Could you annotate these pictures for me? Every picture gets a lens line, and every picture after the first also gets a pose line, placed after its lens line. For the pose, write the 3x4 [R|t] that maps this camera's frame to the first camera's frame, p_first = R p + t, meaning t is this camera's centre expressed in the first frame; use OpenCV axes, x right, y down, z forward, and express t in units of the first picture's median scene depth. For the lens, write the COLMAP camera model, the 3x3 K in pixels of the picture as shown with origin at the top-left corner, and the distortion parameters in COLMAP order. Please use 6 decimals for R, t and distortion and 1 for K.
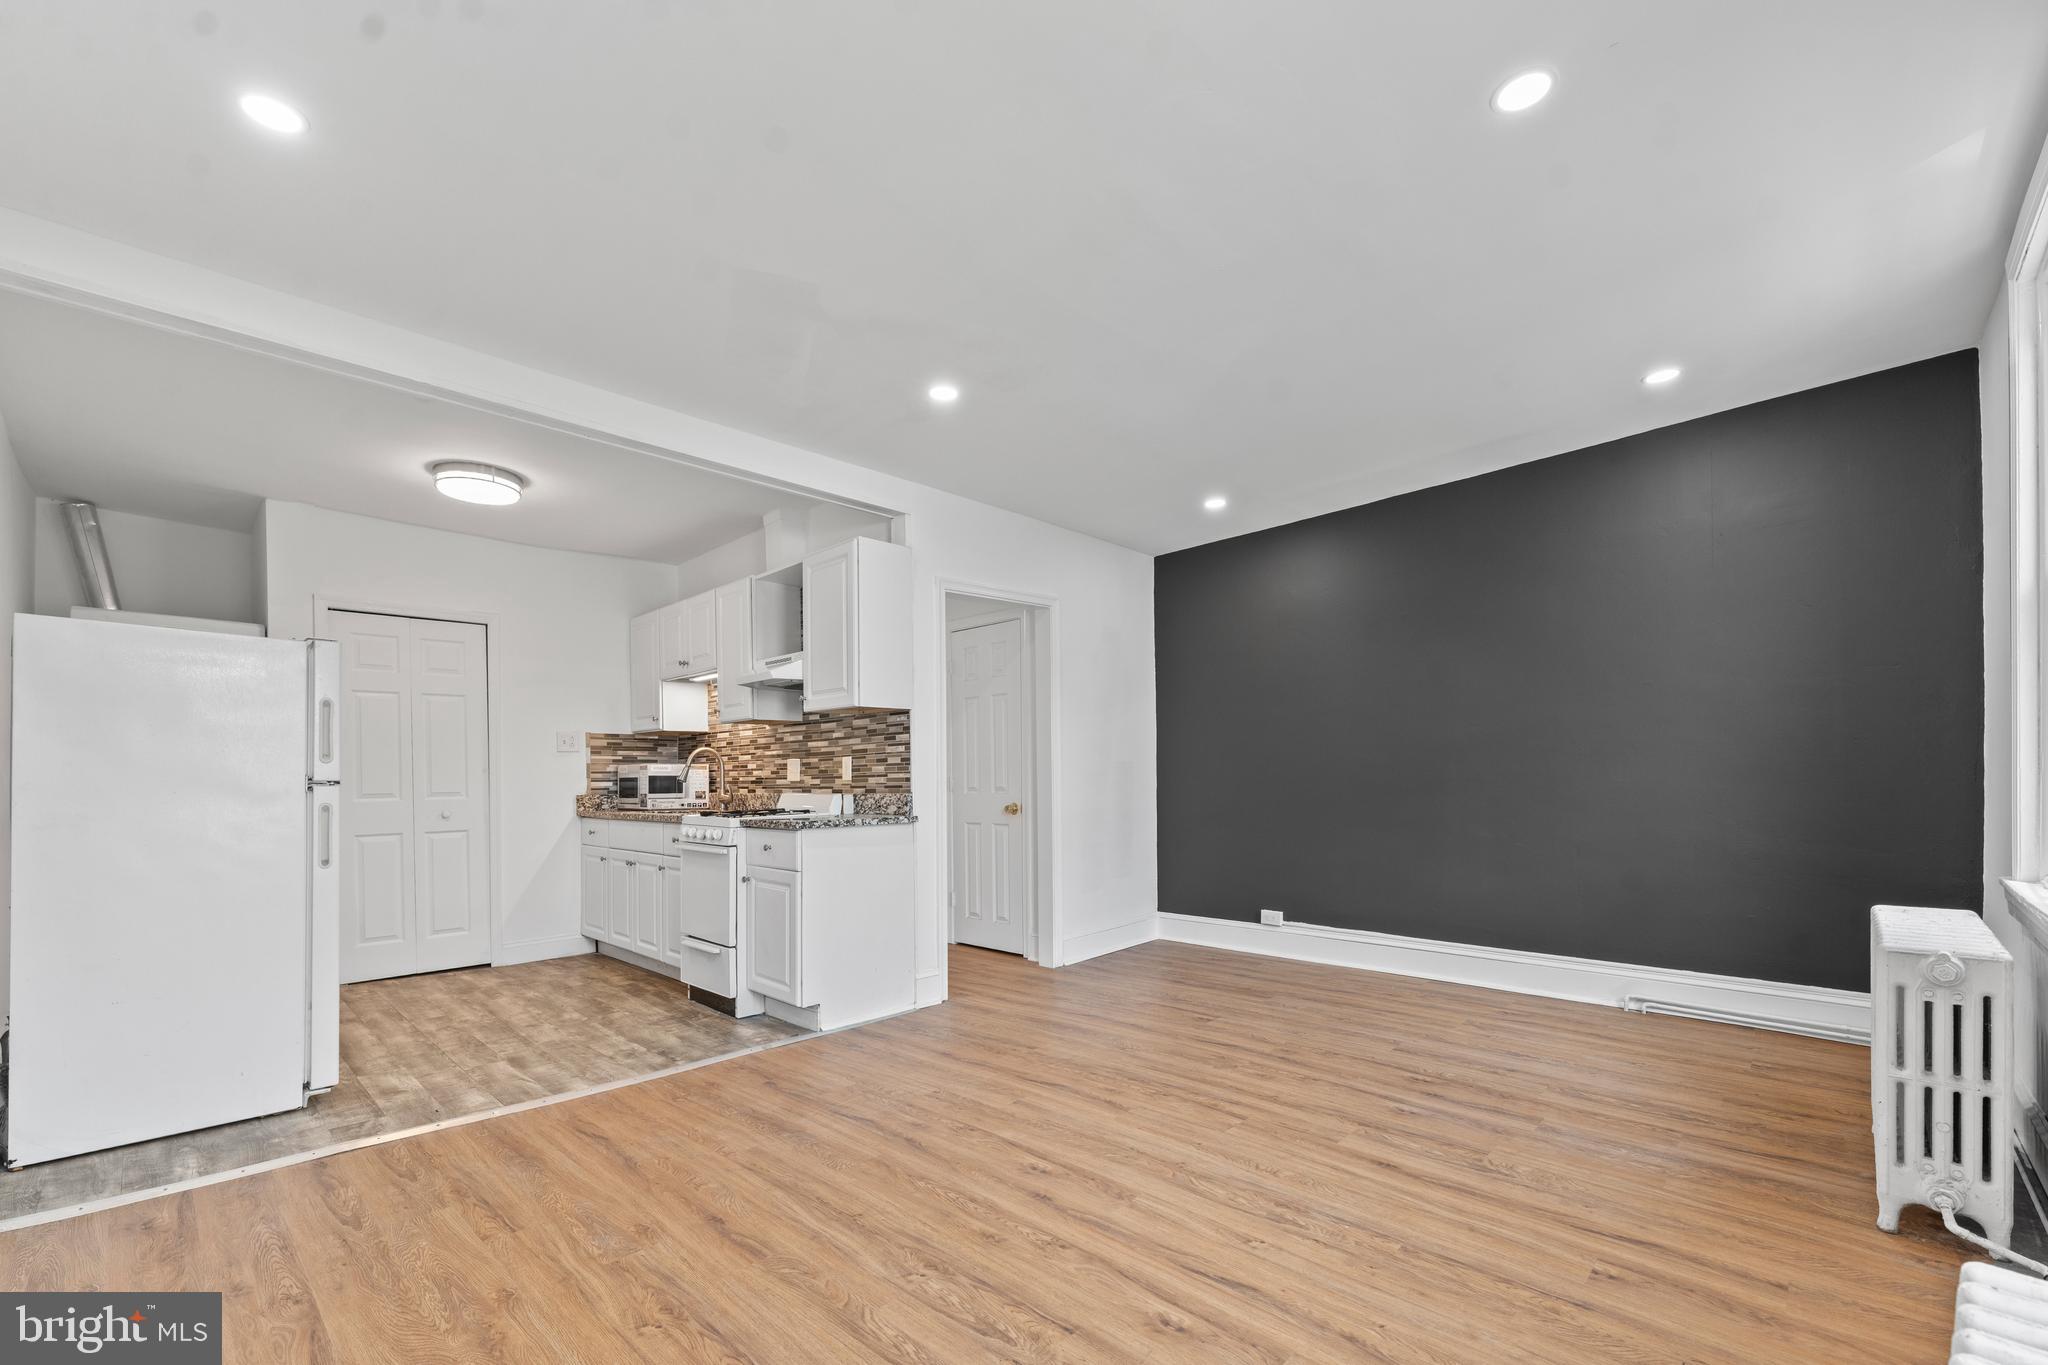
lens RADIAL K [[836.0, 0, 993.7], [0, 836.0, 760.8], [0, 0, 1]] dist [0.000795, 0.000174]
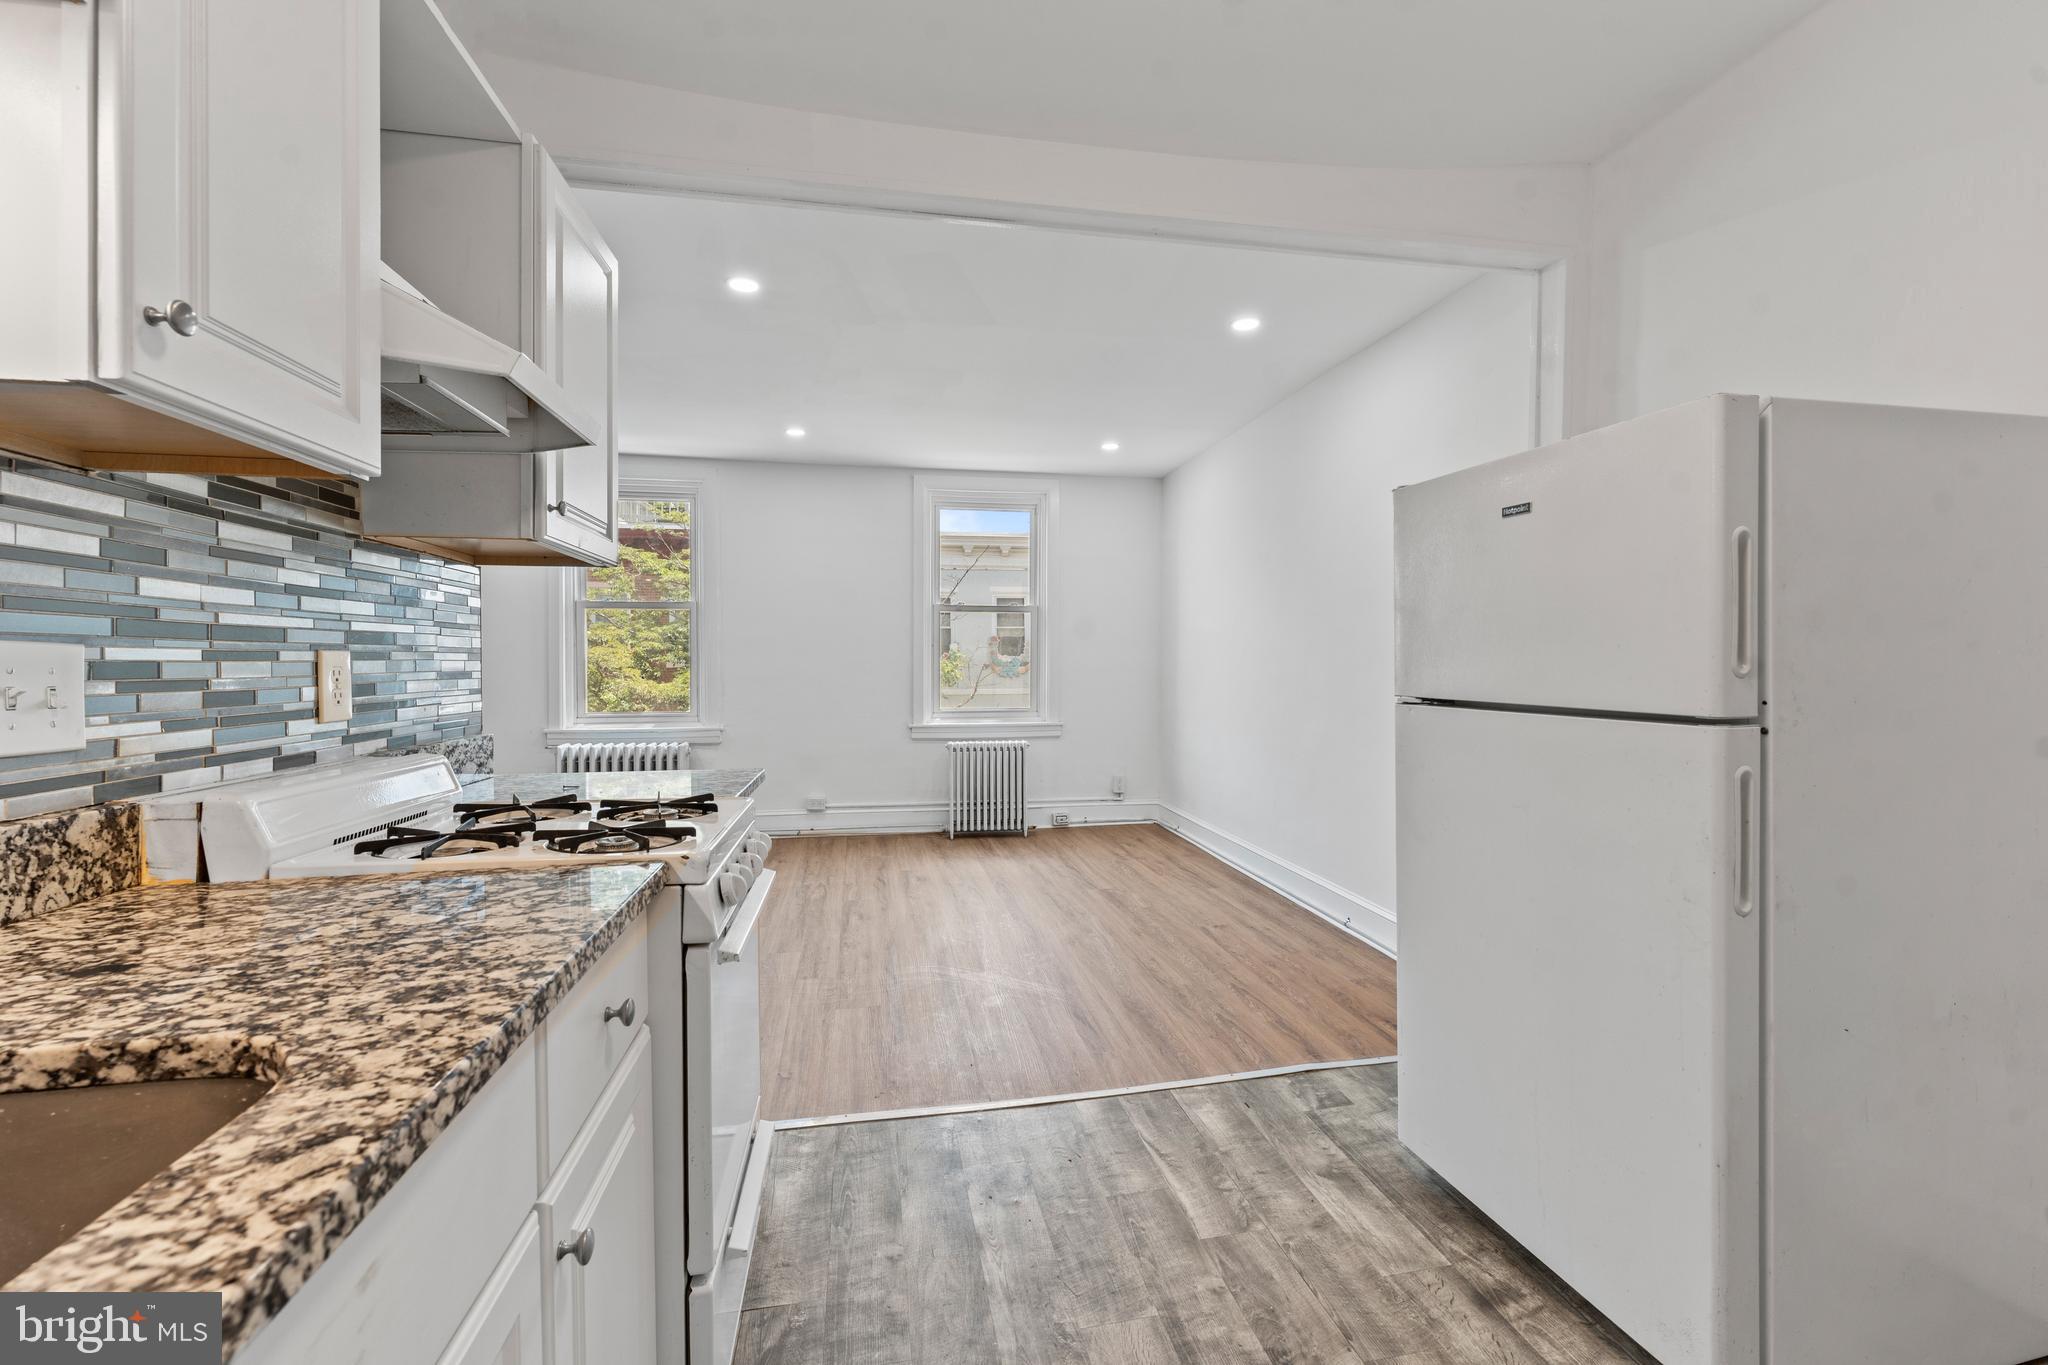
lens RADIAL K [[836.0, 0, 996.4], [0, 836.0, 670.1], [0, 0, 1]] dist [0.000795, 0.000174]
pose [[-0.812216, 0.012545, 0.583222, -0.583699], [0.002394, 0.999832, -0.018171, 0.009466], [-0.583352, -0.013363, -0.812110, 1.112458]]
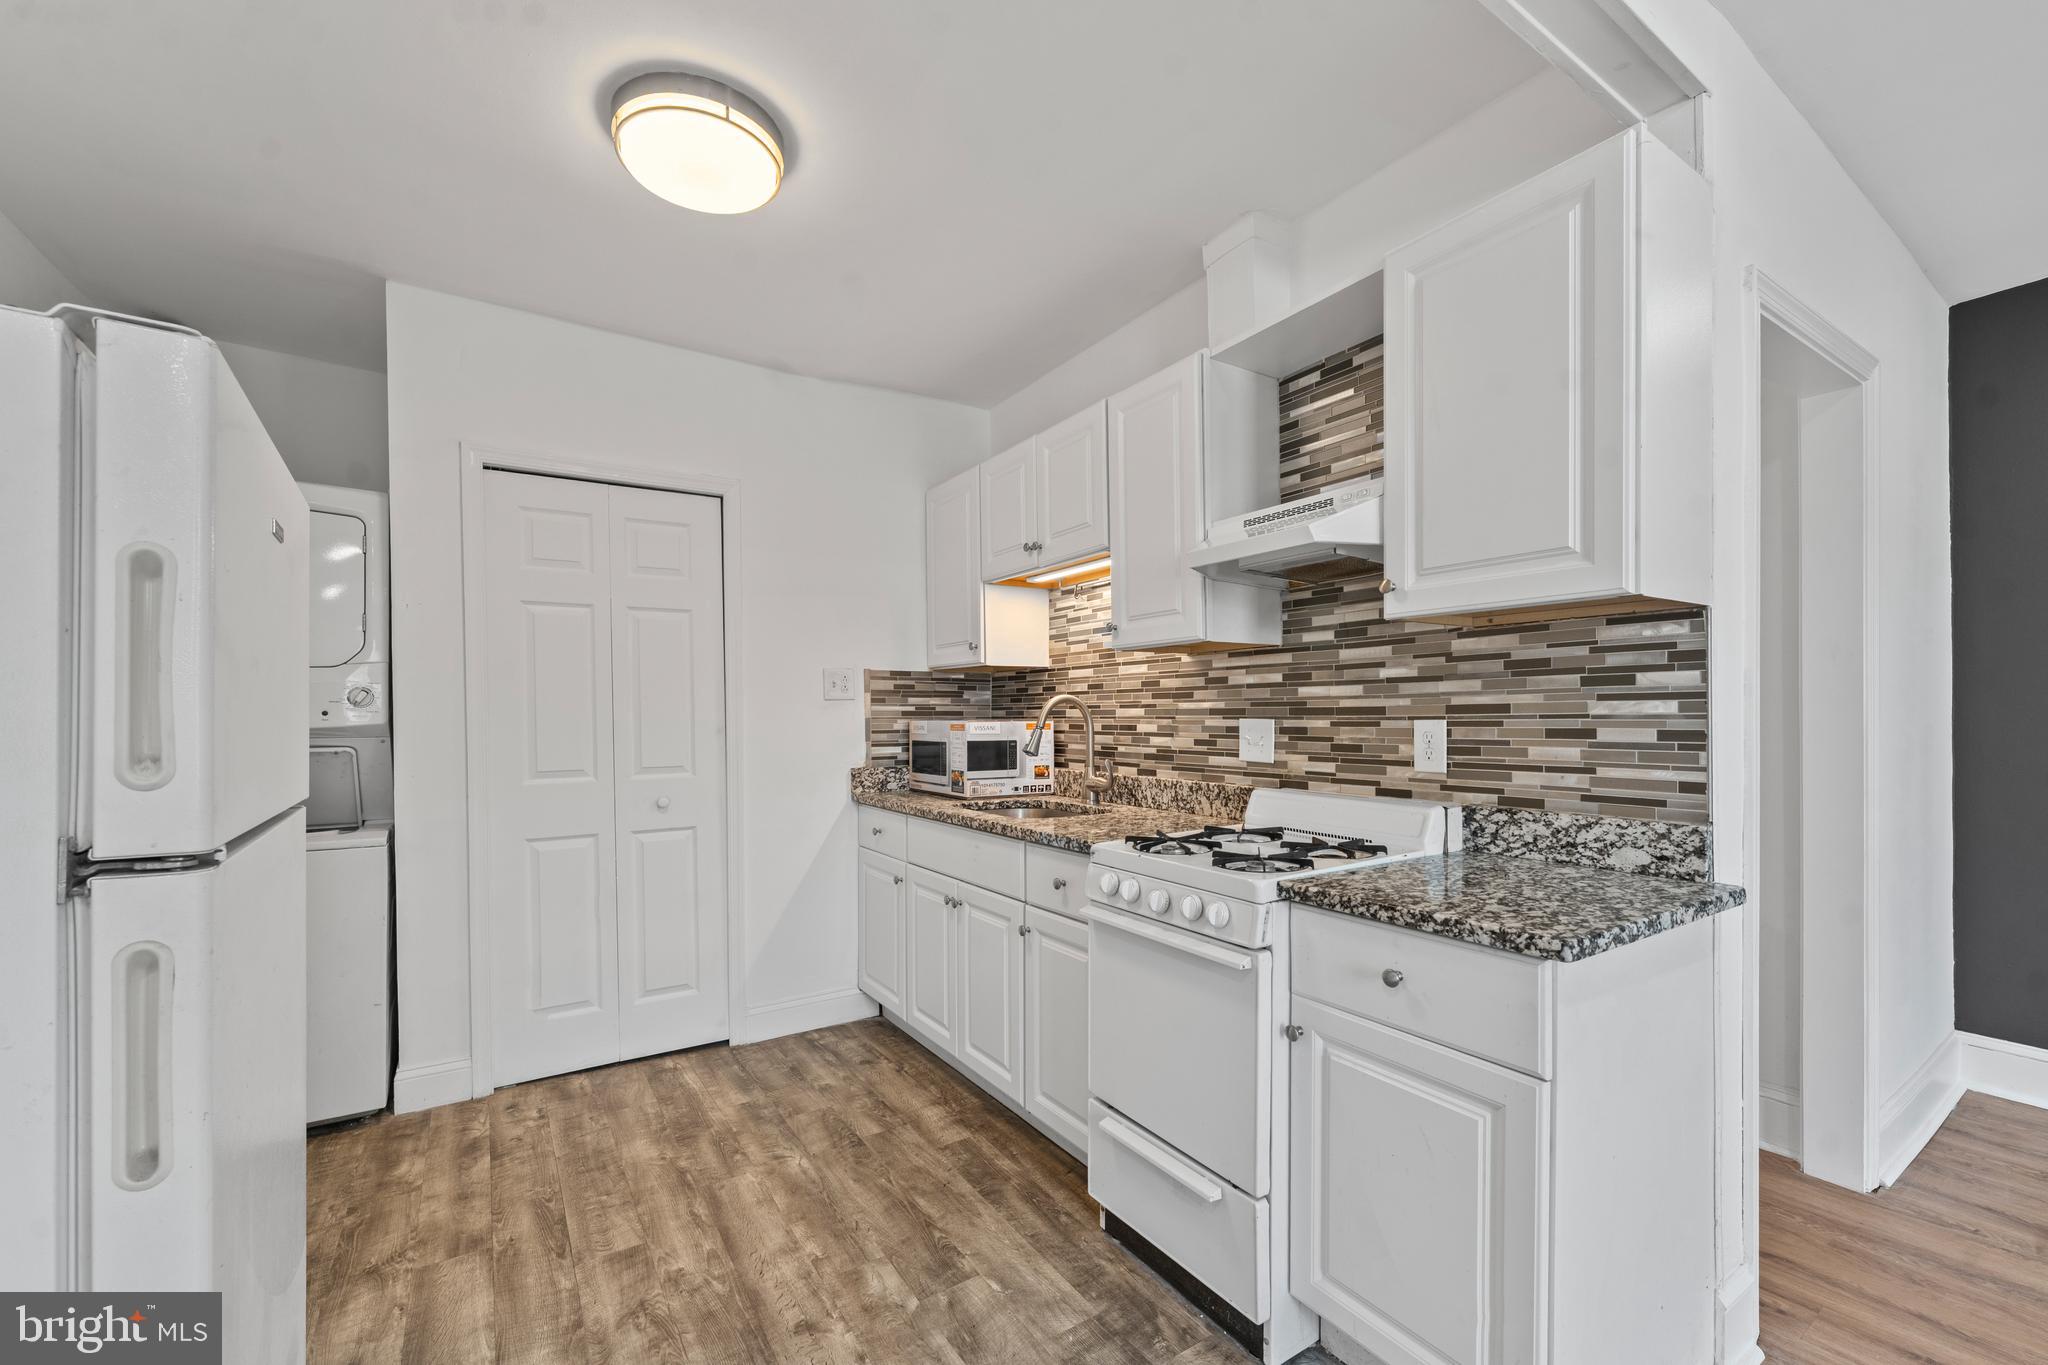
lens RADIAL K [[836.0, 0, 1008.3], [0, 836.0, 710.7], [0, 0, 1]] dist [0.000795, 0.000174]
pose [[0.975229, 0.007800, -0.221061, -0.297718], [-0.003918, 0.999830, 0.017994, -0.017237], [0.221164, -0.016682, 0.975094, 0.502609]]
